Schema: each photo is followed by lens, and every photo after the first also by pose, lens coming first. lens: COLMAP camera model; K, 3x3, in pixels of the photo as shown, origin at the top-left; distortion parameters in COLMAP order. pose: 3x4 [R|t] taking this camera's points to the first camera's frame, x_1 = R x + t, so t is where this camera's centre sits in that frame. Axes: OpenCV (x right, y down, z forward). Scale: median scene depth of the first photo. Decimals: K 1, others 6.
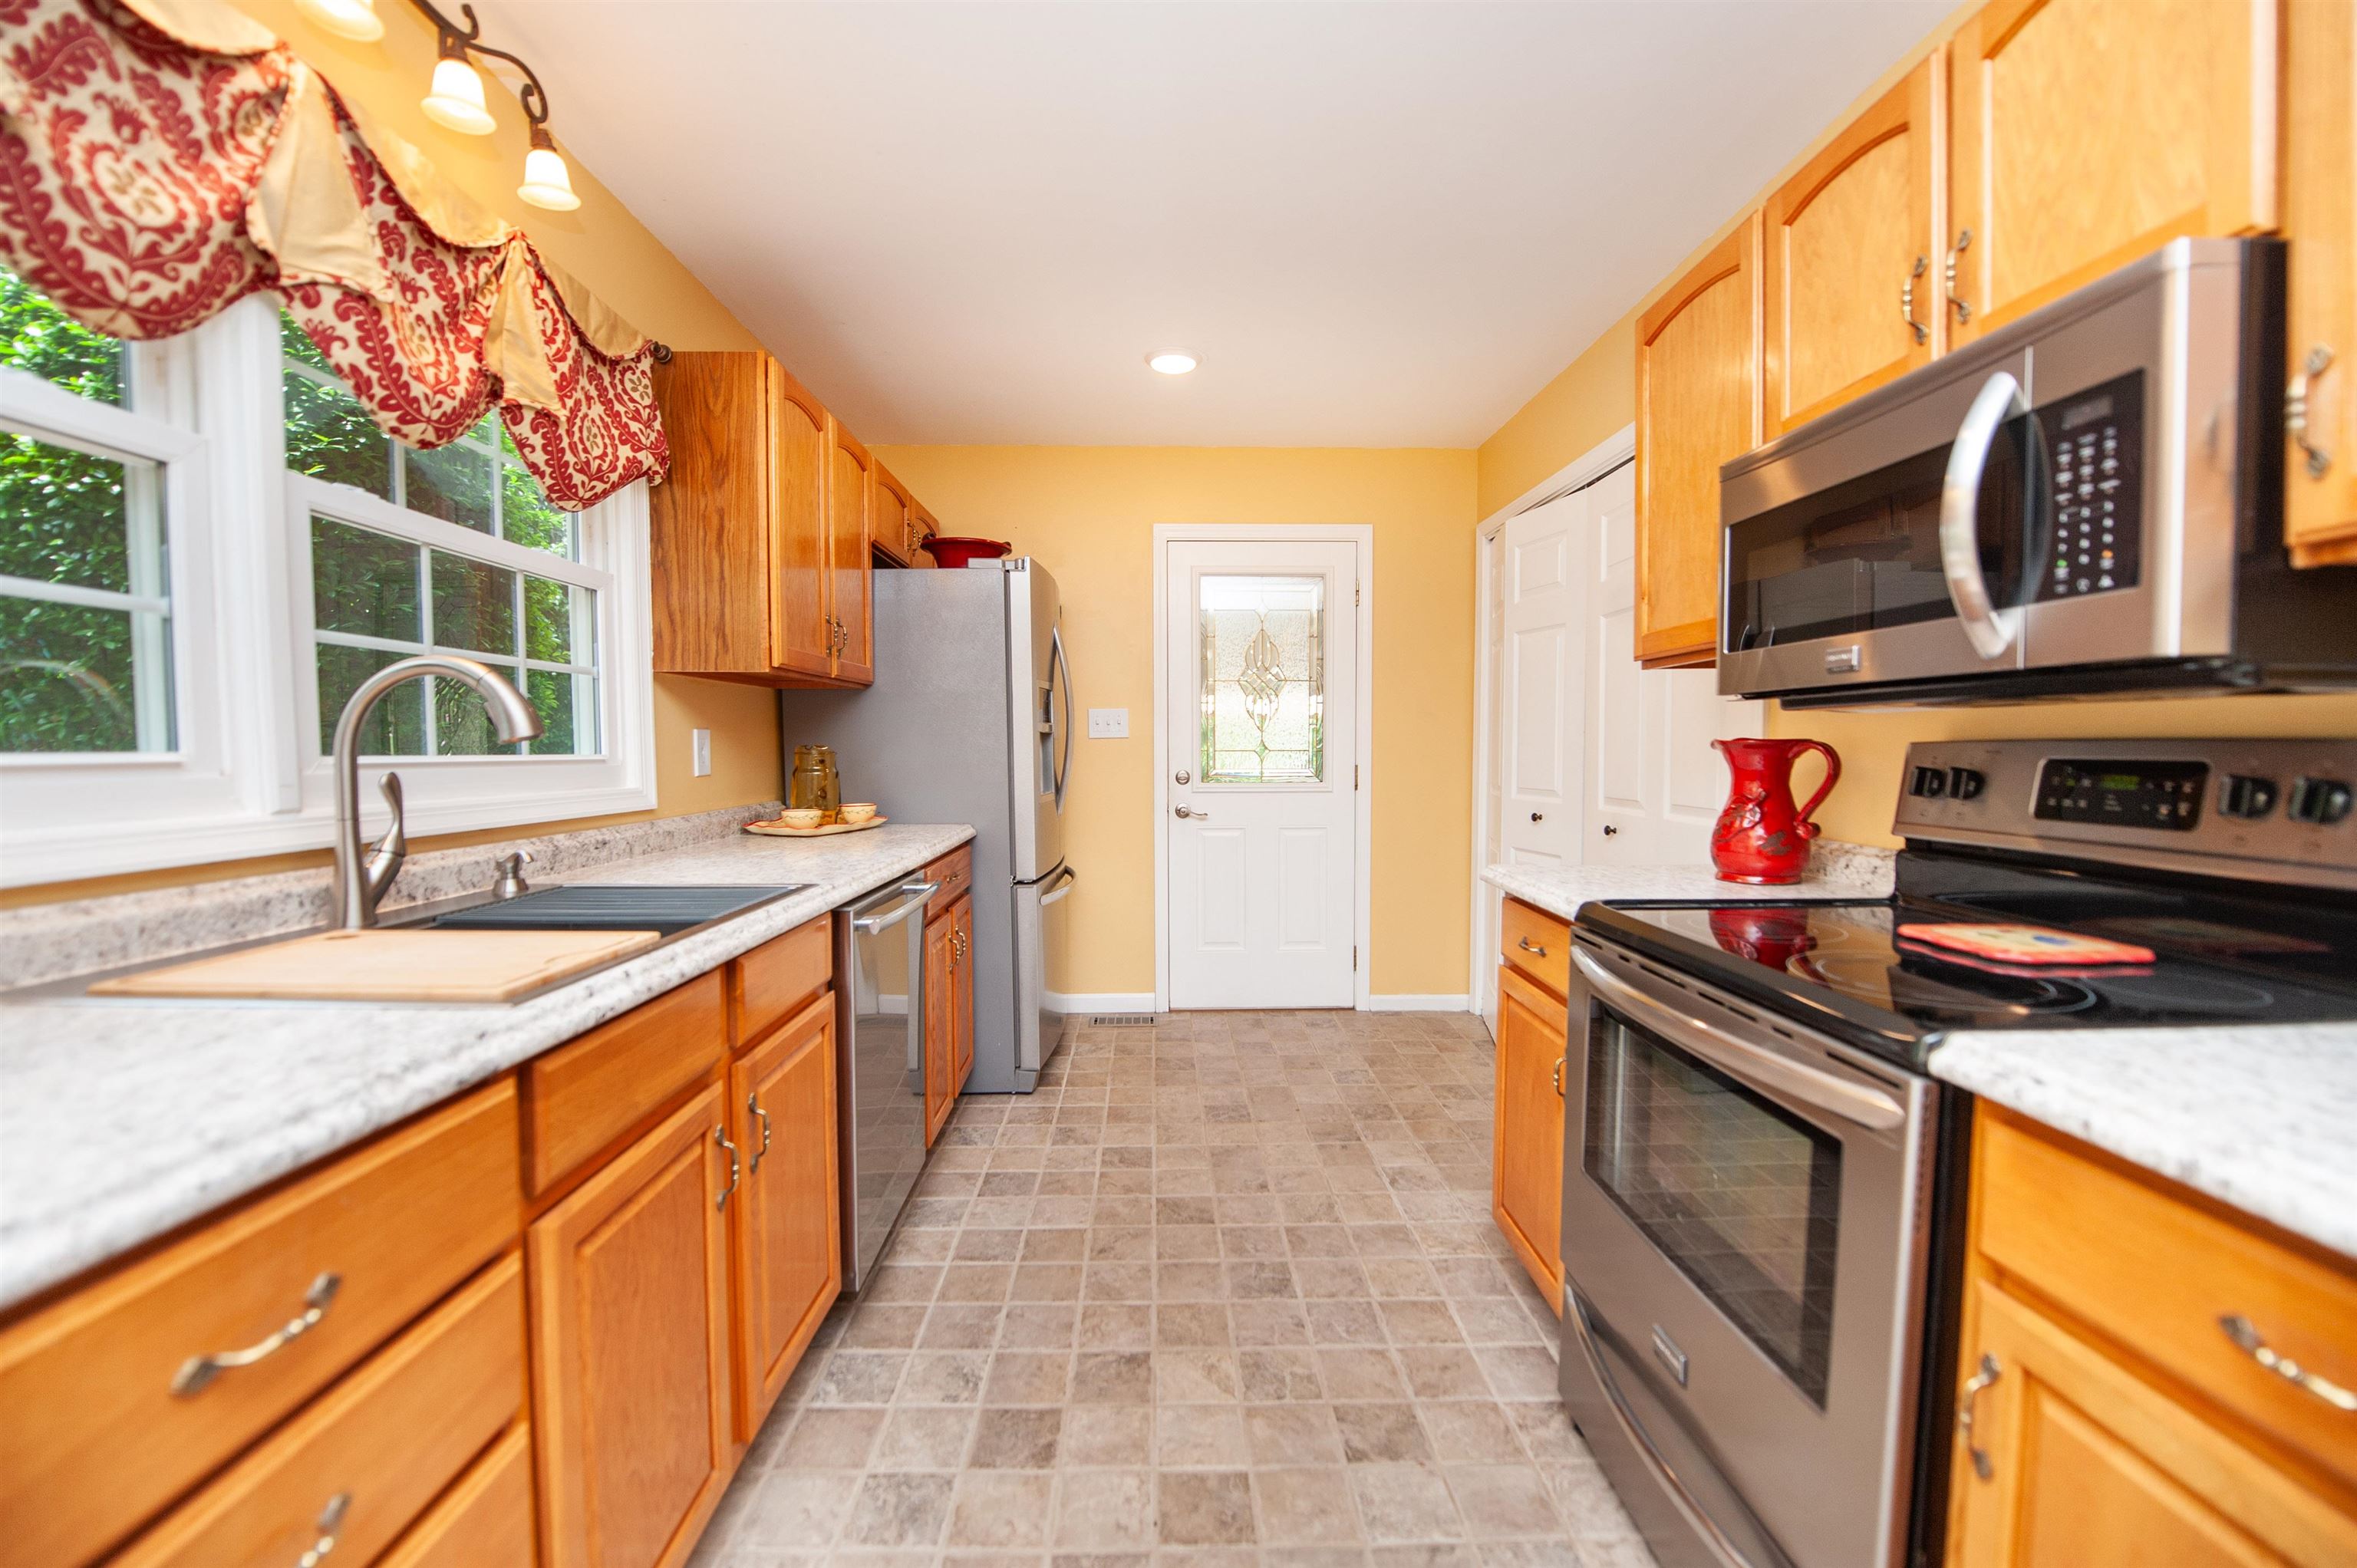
lens RADIAL K [[944.2, 0, 1177.8], [0, 944.2, 791.4], [0, 0, 1]] dist [-0.021018, -0.001042]
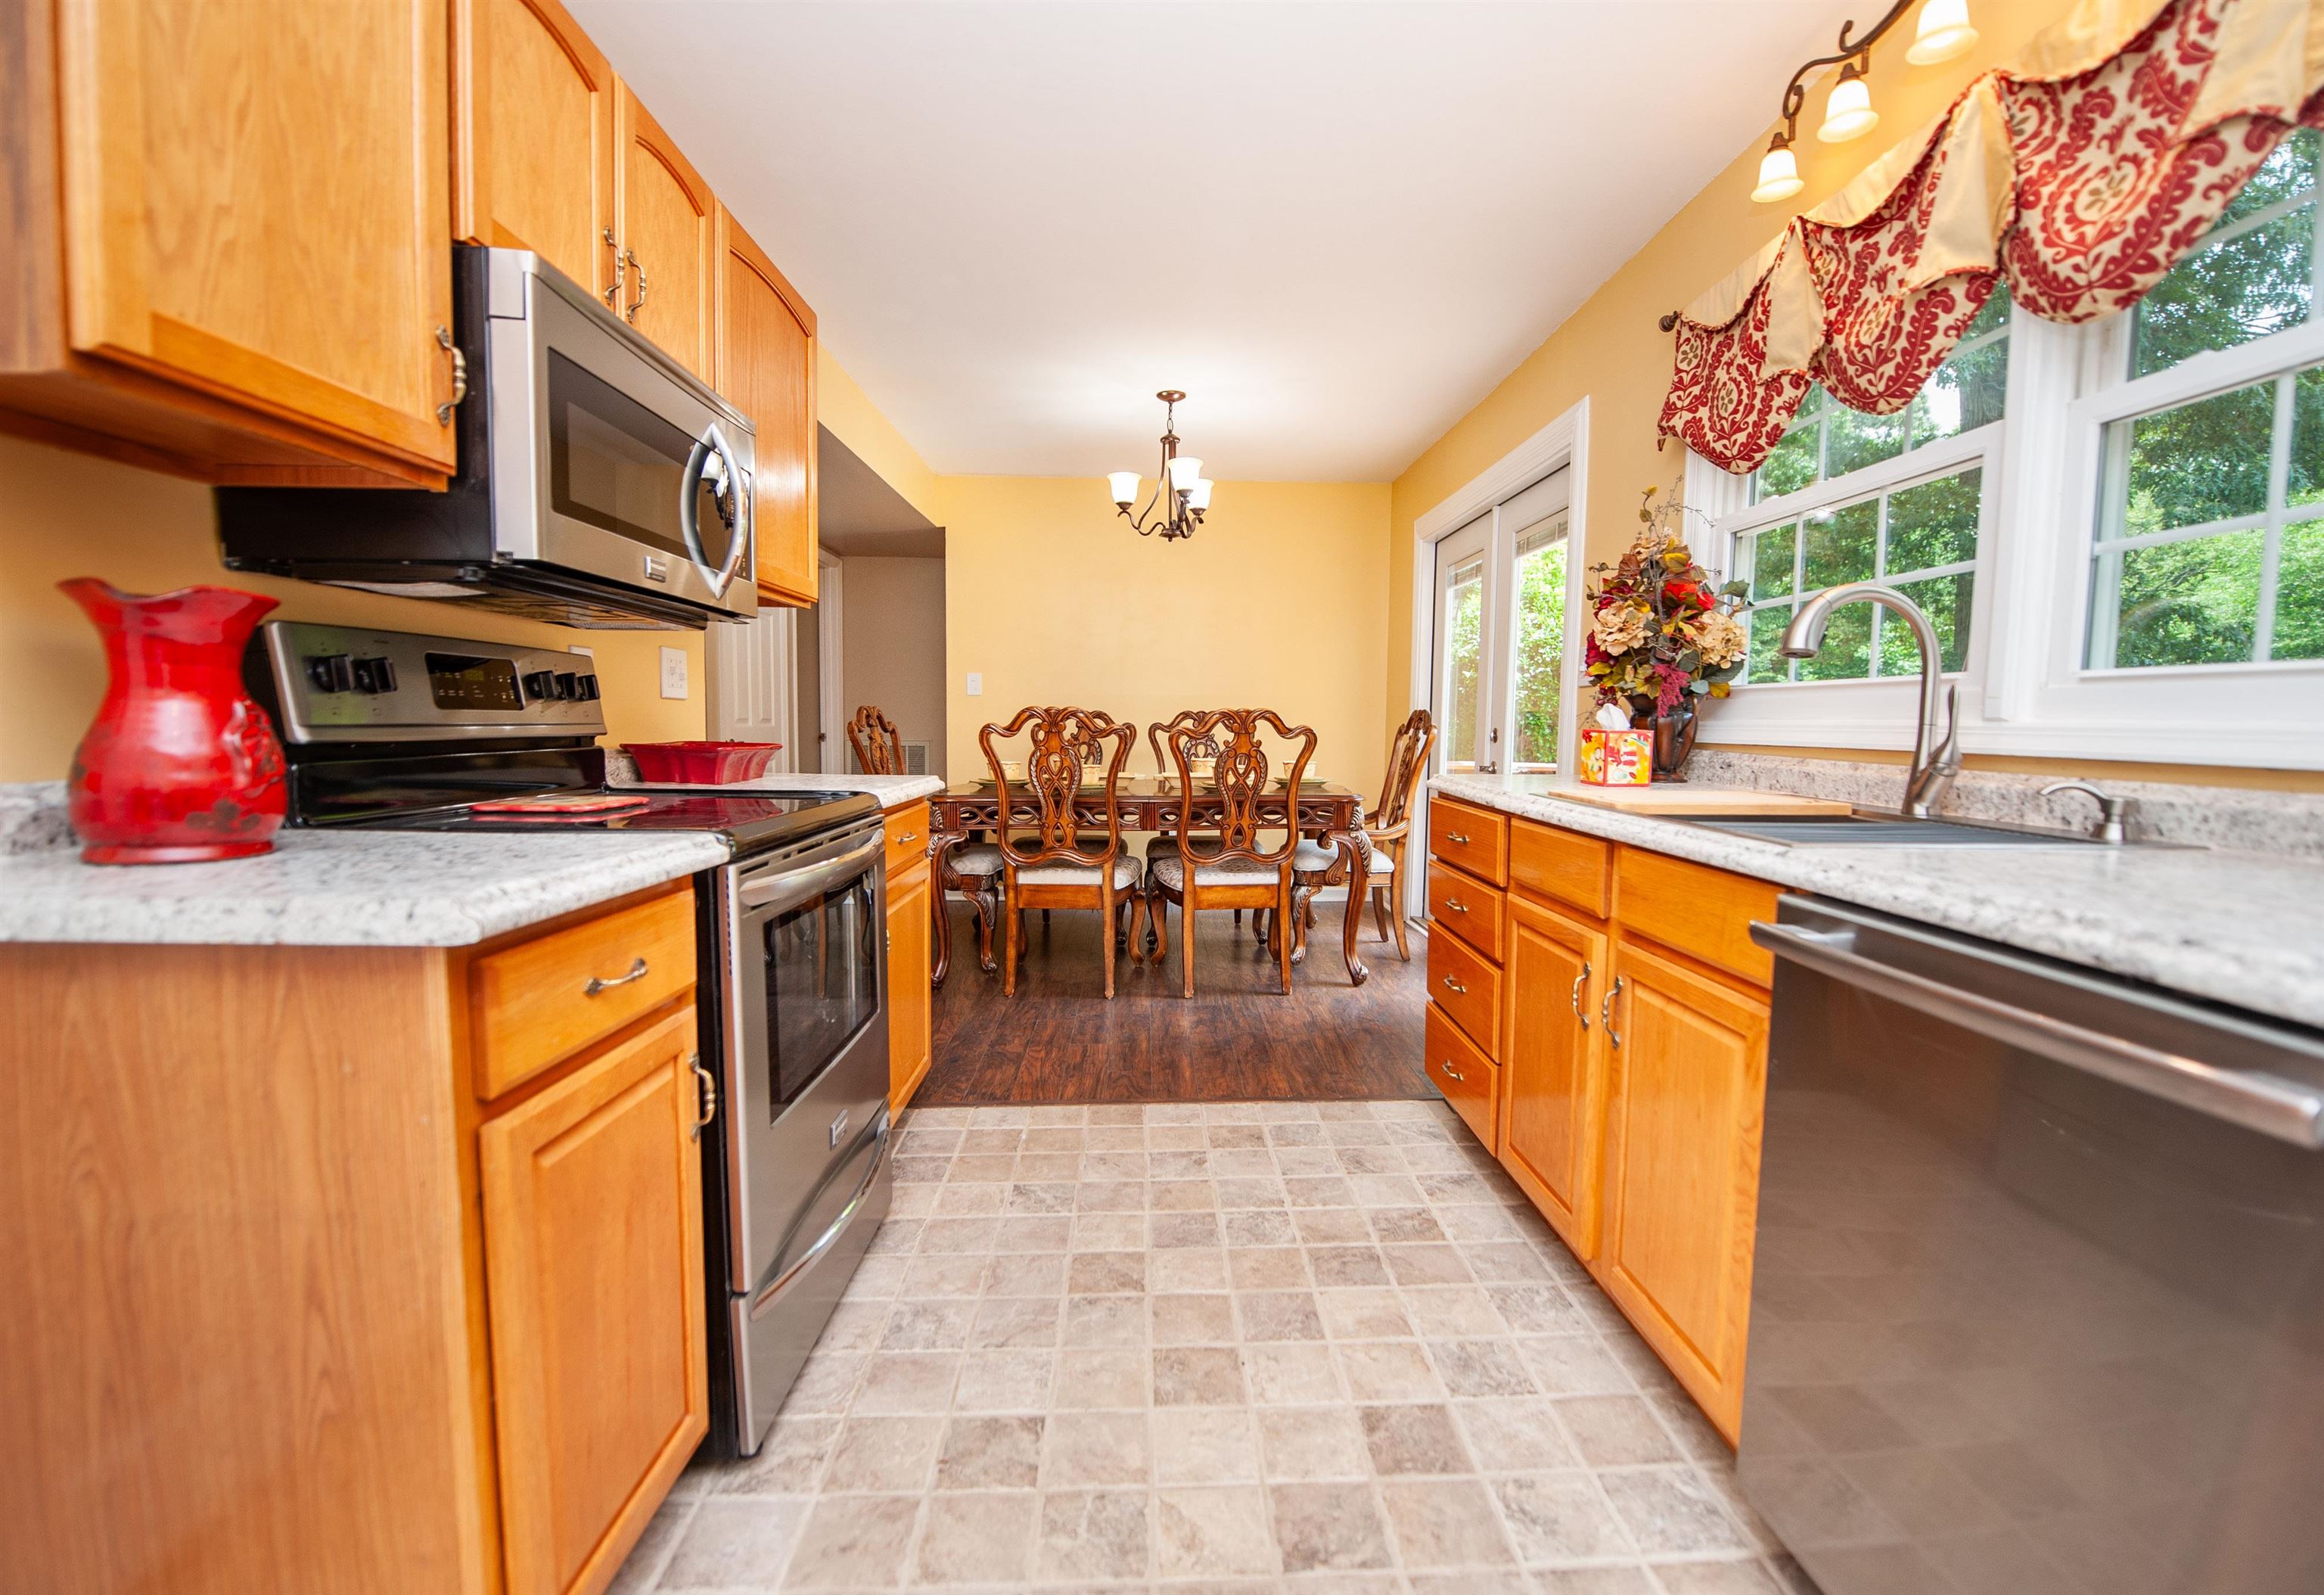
lens RADIAL K [[995.8, 0, 1163.4], [0, 995.8, 808.9], [0, 0, 1]] dist [-0.022350, -0.001071]
pose [[-0.999932, -0.011643, -0.000604, 0.074656], [-0.011619, 0.990858, 0.134411, -0.017388], [-0.000966, 0.134409, -0.990925, 1.974739]]
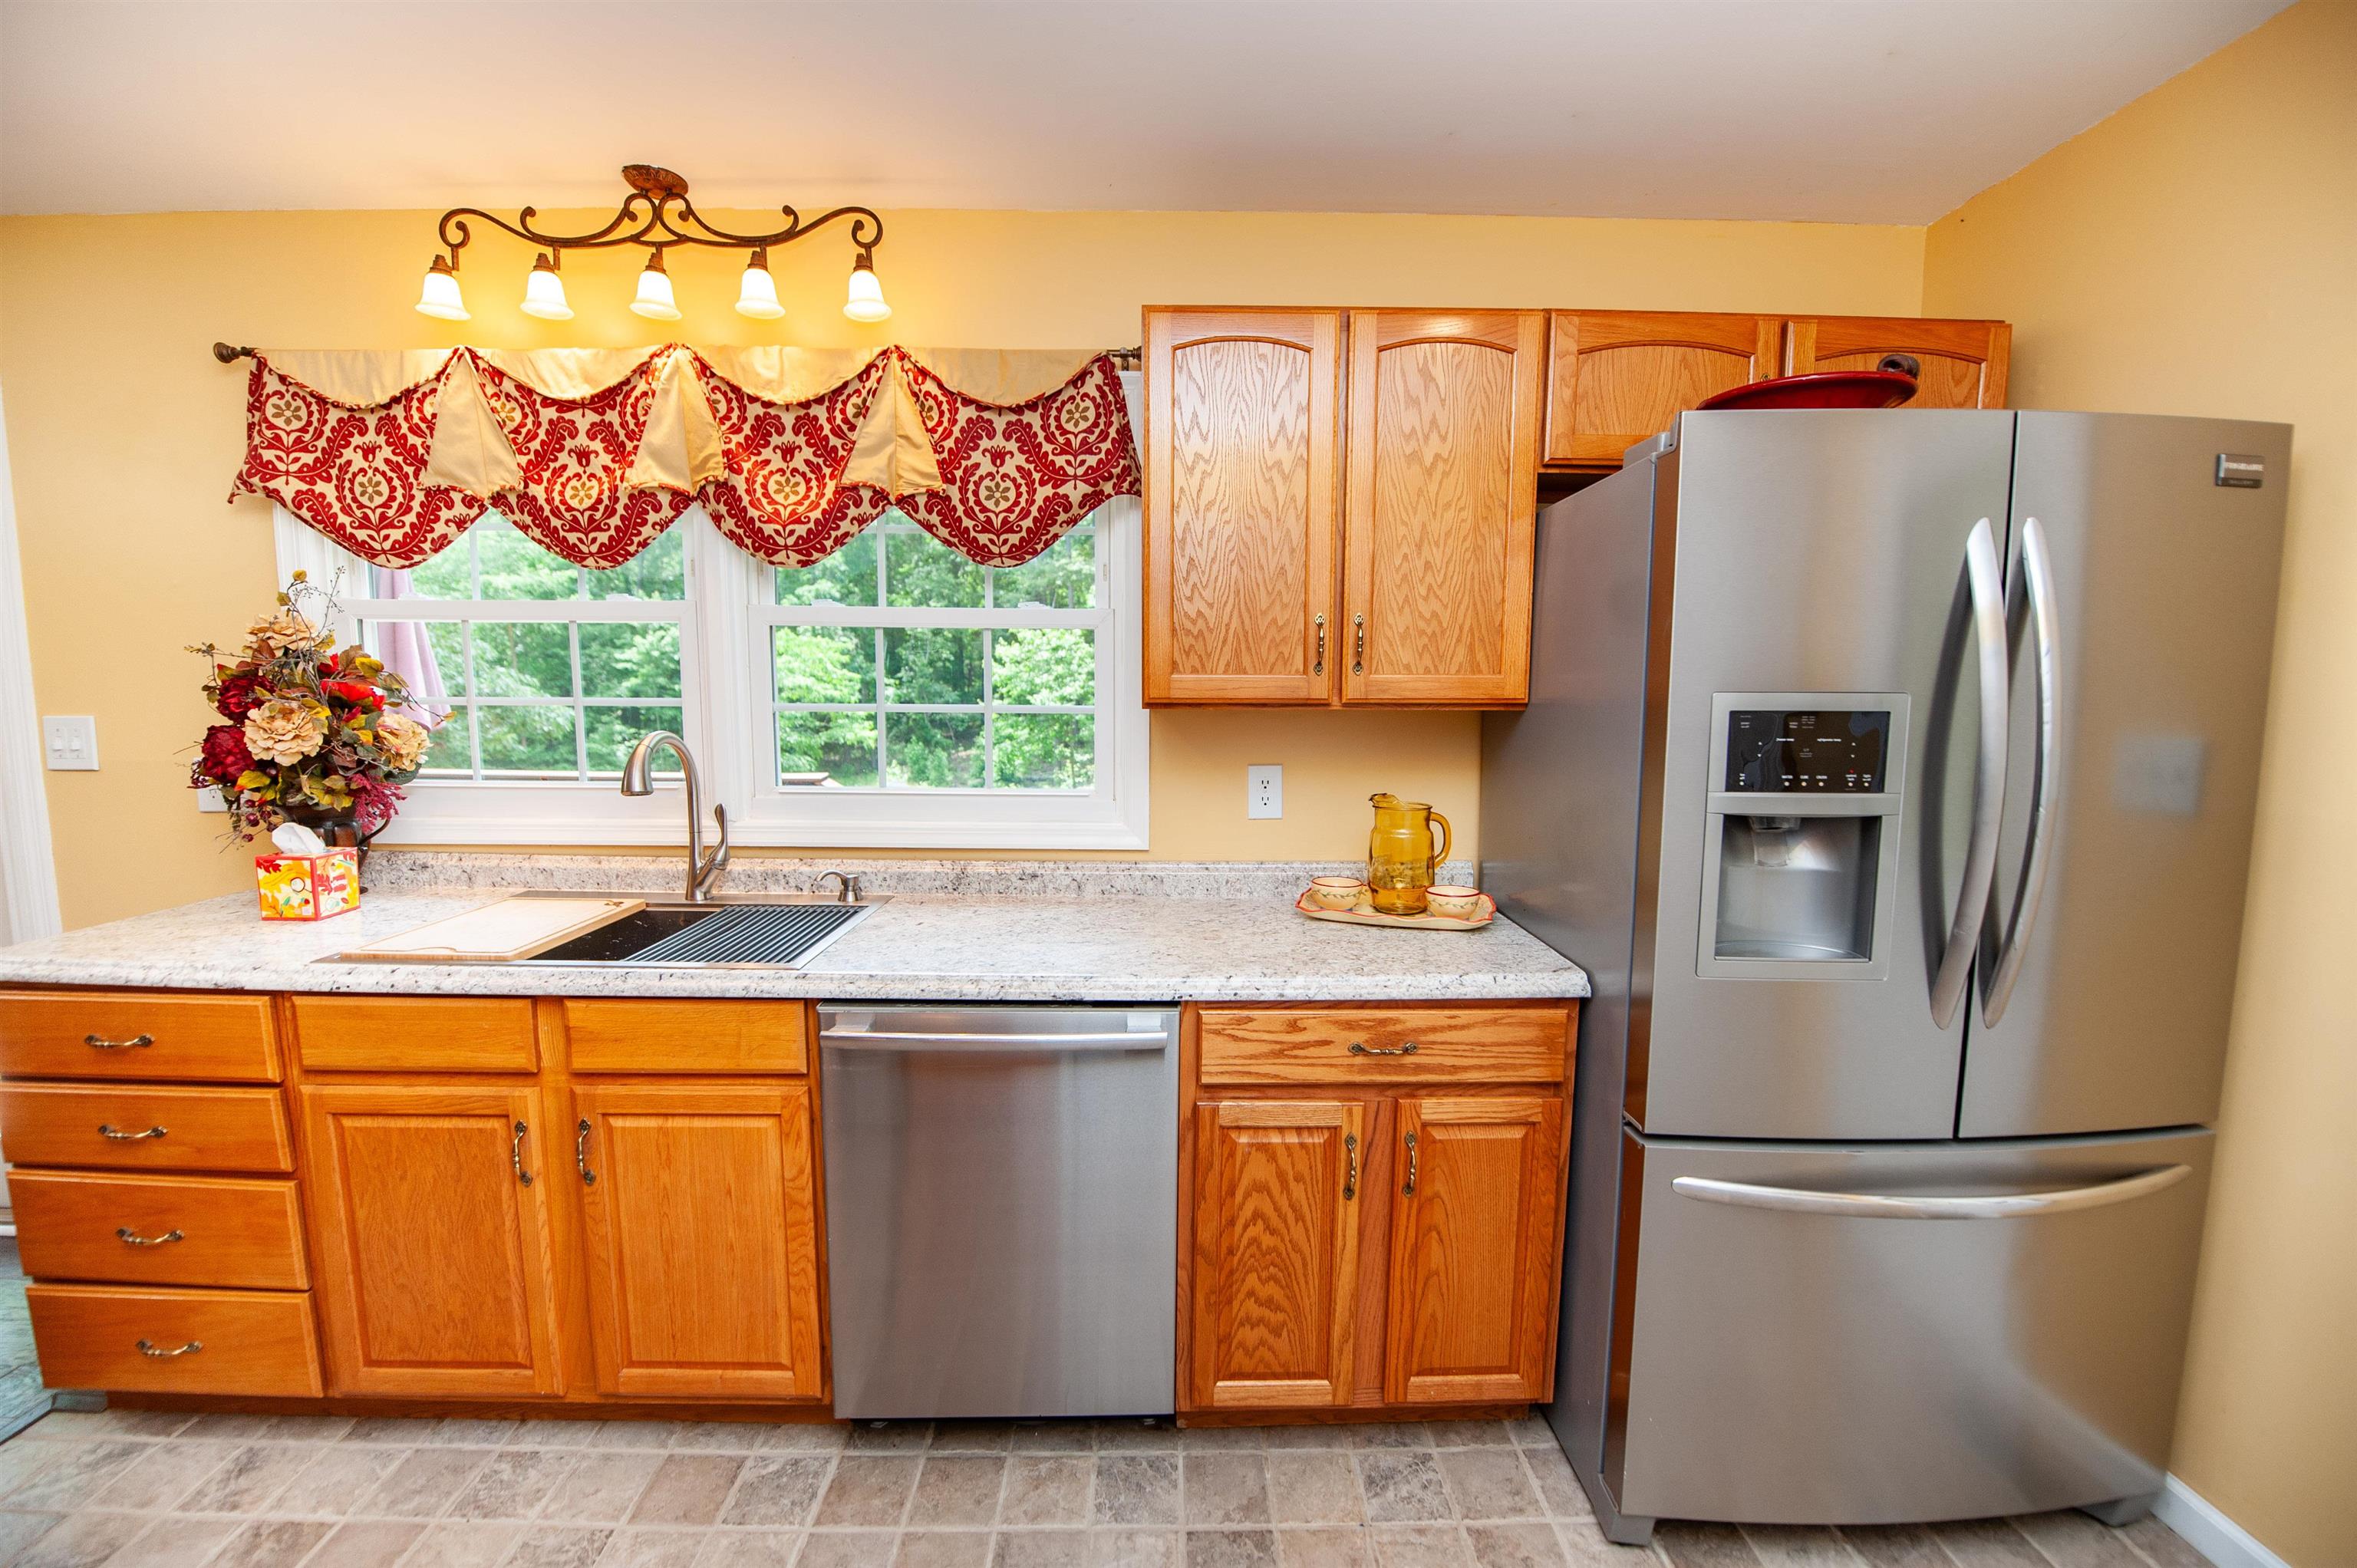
lens RADIAL K [[944.2, 0, 1197.9], [0, 944.2, 788.6], [0, 0, 1]] dist [-0.021018, -0.001042]
pose [[-0.002686, 0.107385, -0.994214, 0.598741], [-0.057305, 0.992567, 0.107362, -0.229120], [0.998353, 0.057262, 0.003487, 1.610653]]
